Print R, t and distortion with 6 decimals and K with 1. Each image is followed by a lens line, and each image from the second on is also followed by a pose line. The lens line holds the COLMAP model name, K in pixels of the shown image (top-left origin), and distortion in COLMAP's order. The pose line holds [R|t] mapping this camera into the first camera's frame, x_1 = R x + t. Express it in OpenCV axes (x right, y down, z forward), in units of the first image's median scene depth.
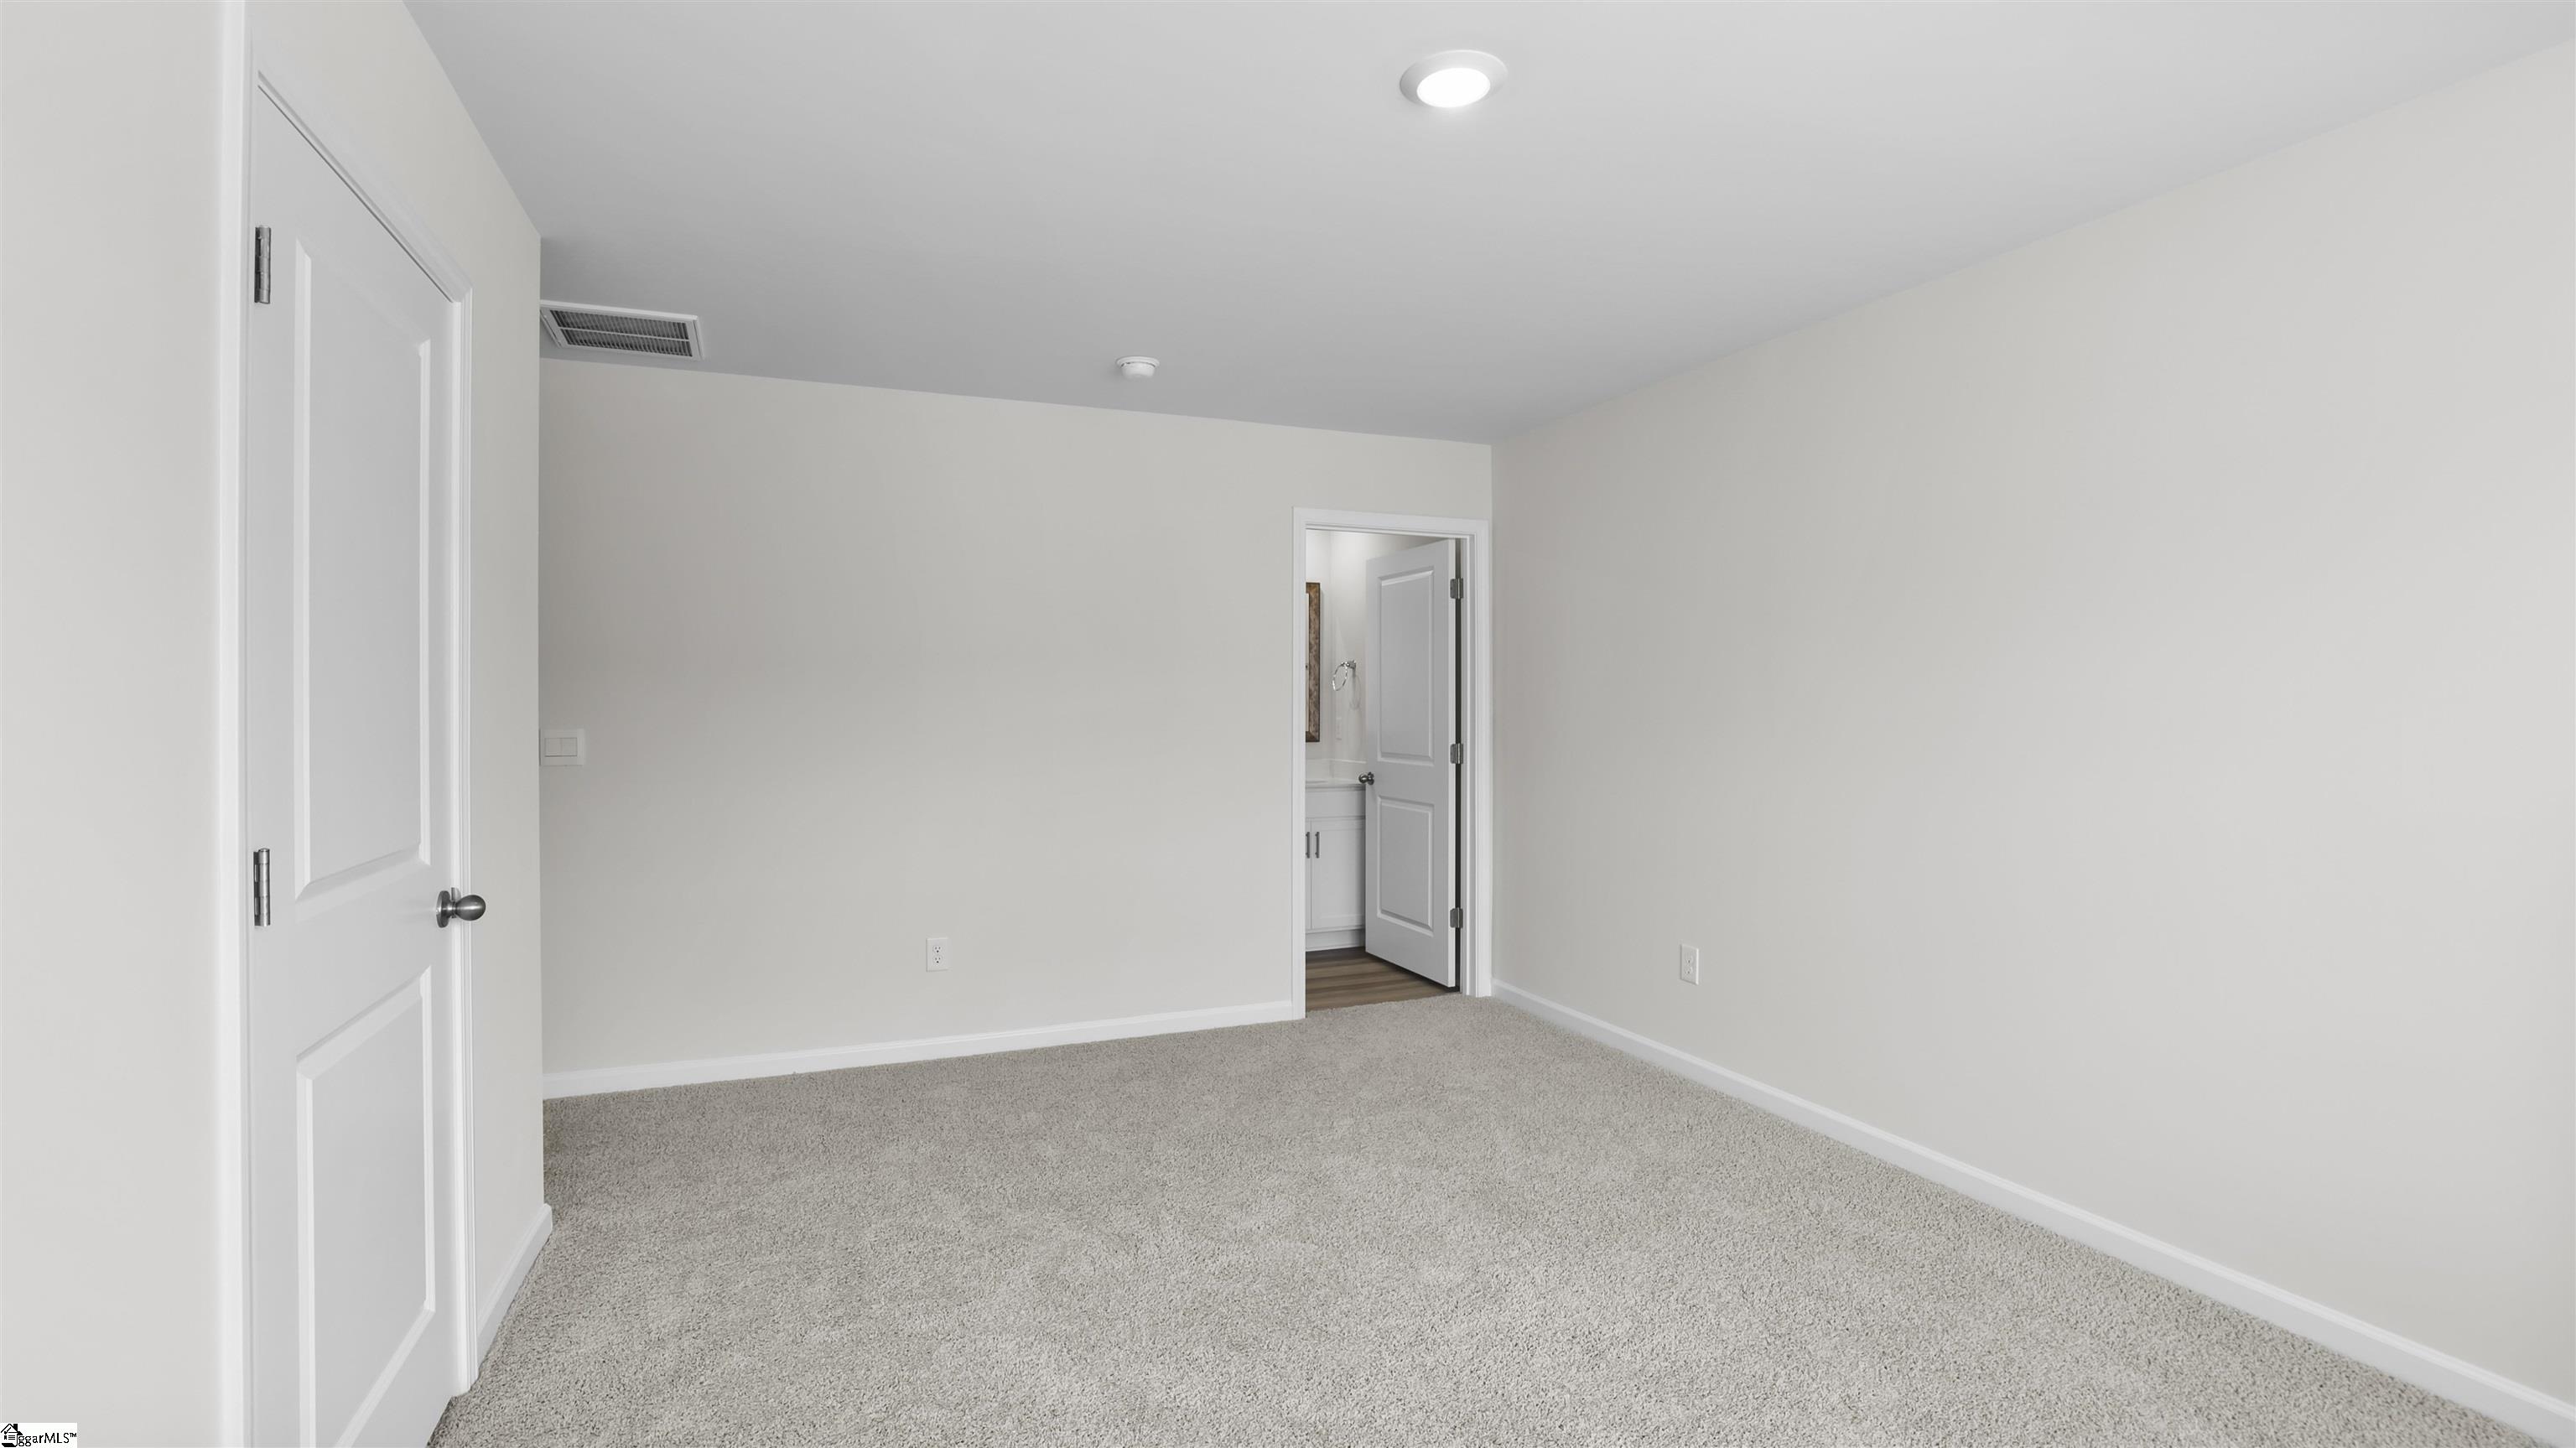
lens RADIAL K [[1139.5, 0, 1231.9], [0, 1139.5, 717.4], [0, 0, 1]] dist [-0.025057, 0.000380]
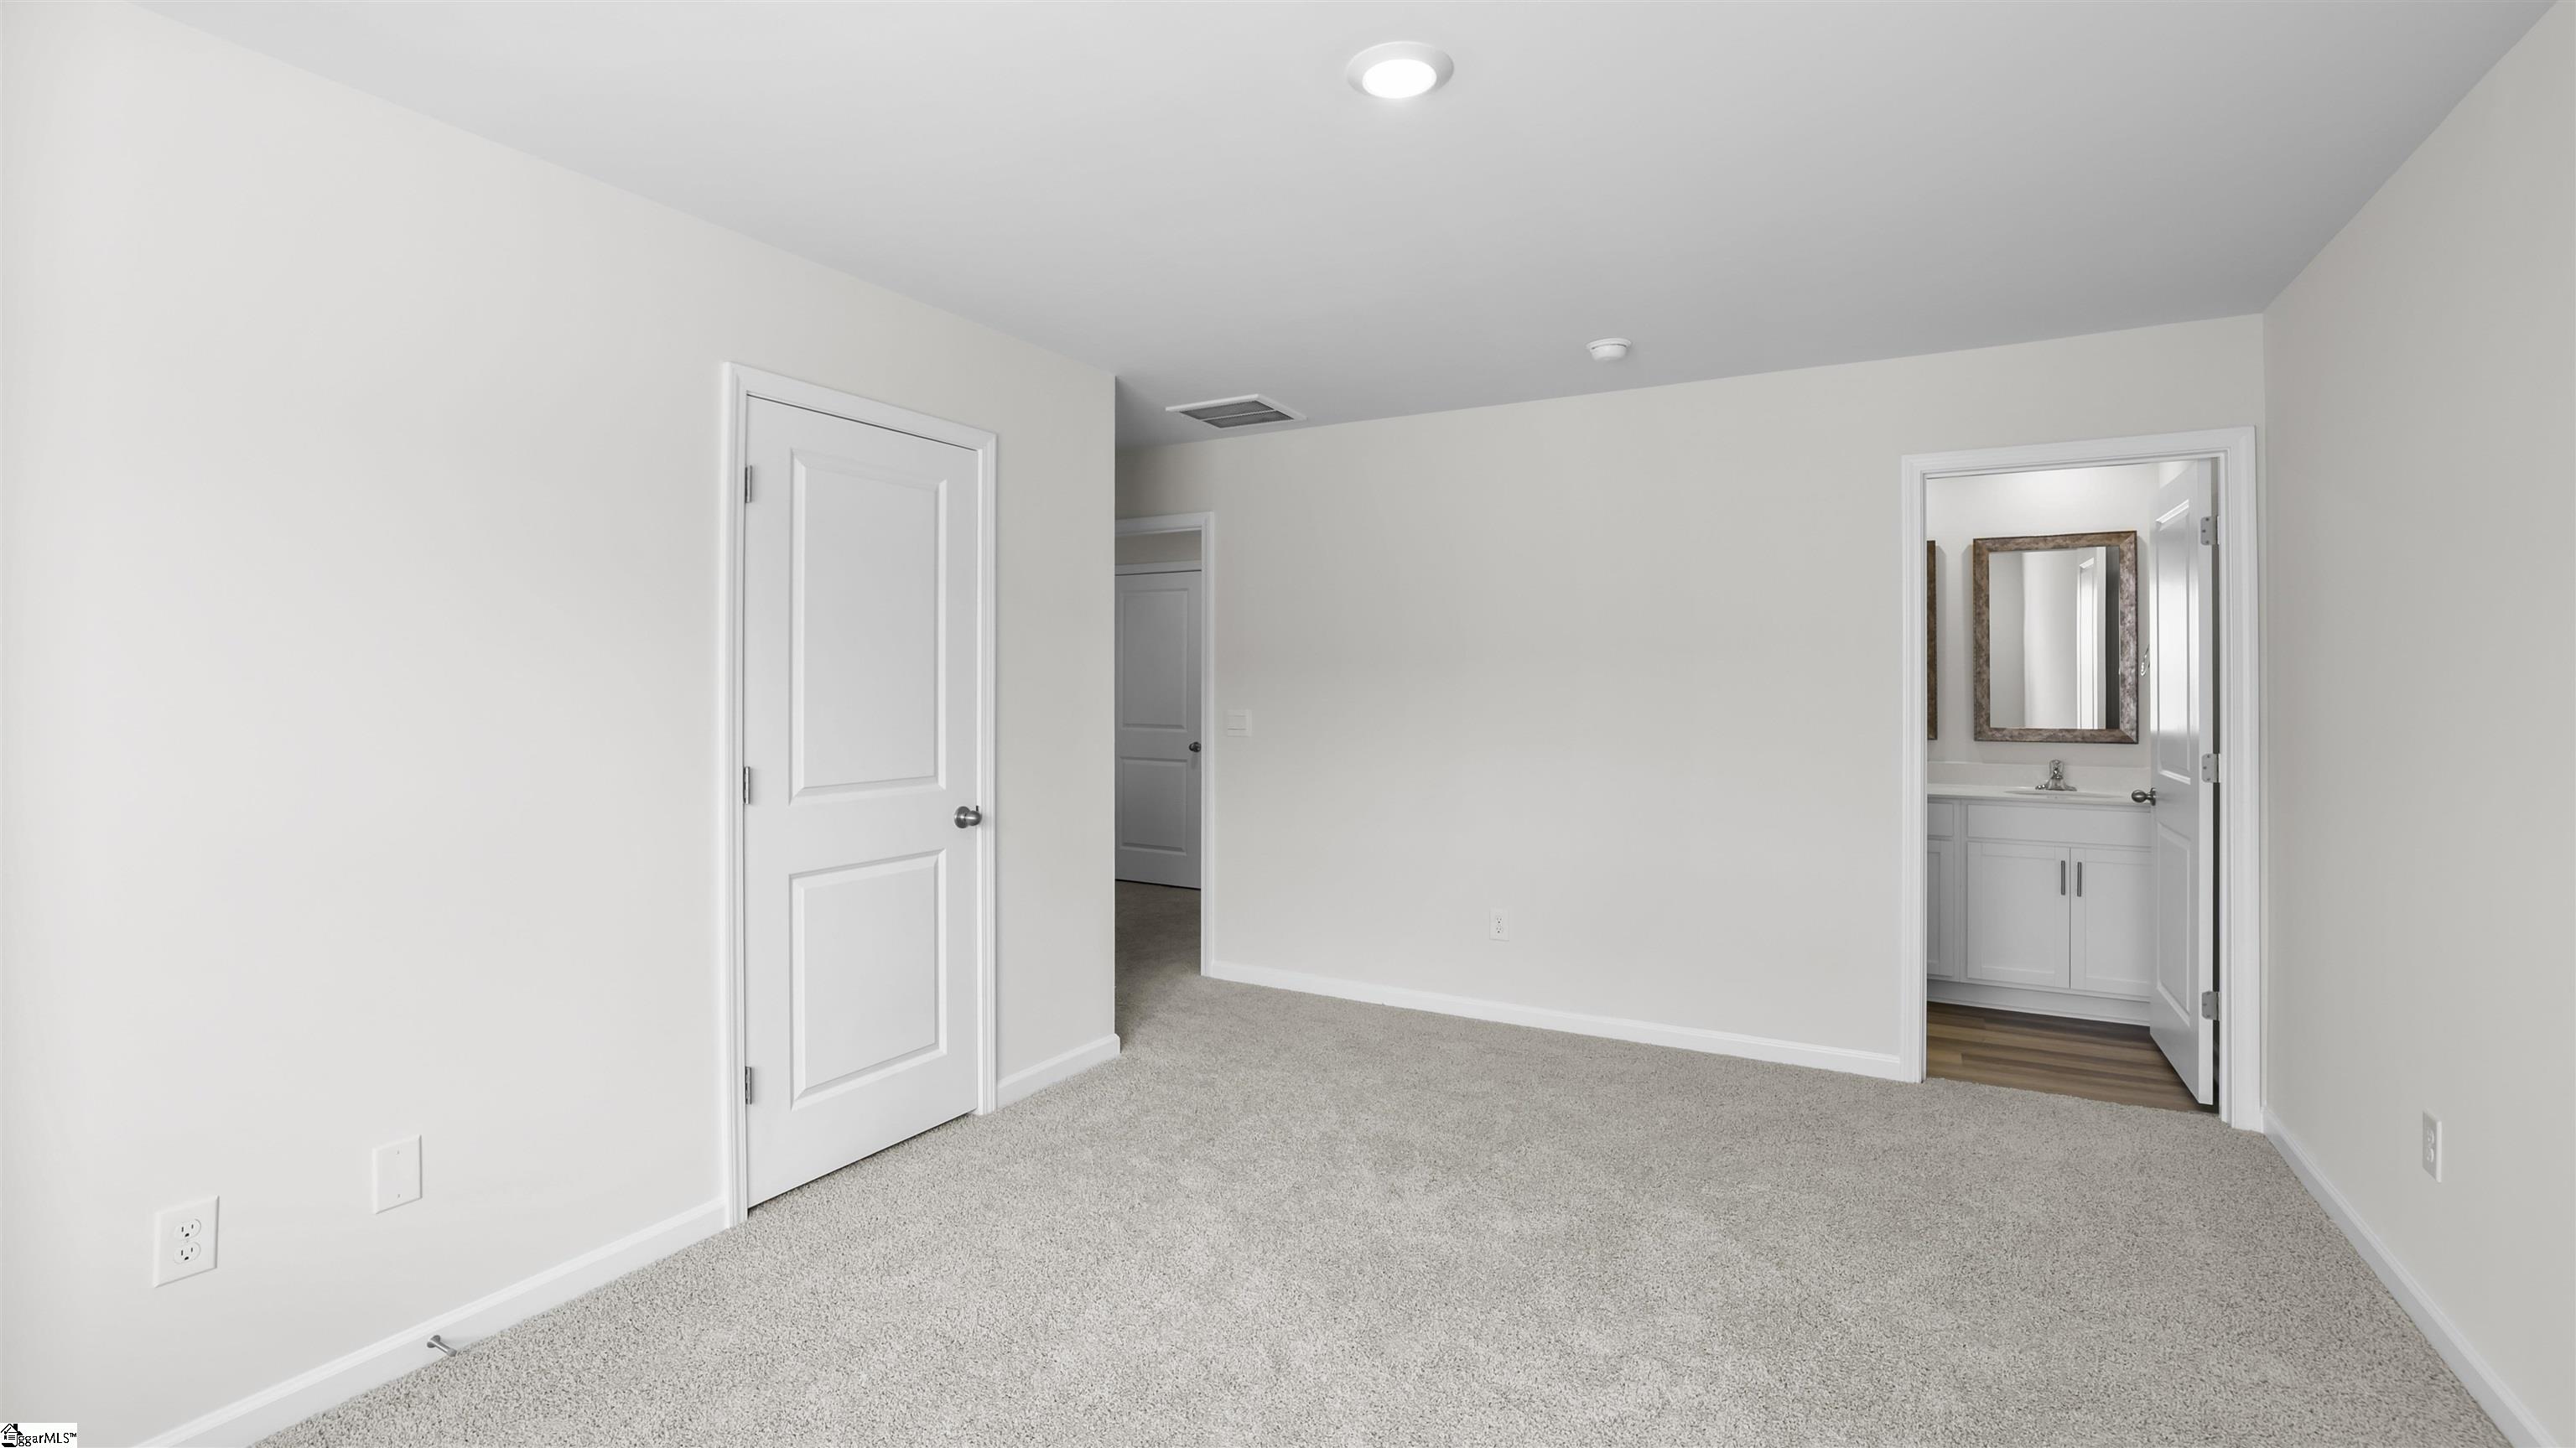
lens RADIAL K [[1139.5, 0, 1270.7], [0, 1139.5, 700.3], [0, 0, 1]] dist [-0.025057, 0.000380]
pose [[0.630181, 0.013819, -0.776325, 0.492531], [-0.013678, 0.999884, 0.006695, -0.010212], [0.776327, 0.006400, 0.630297, 0.166315]]
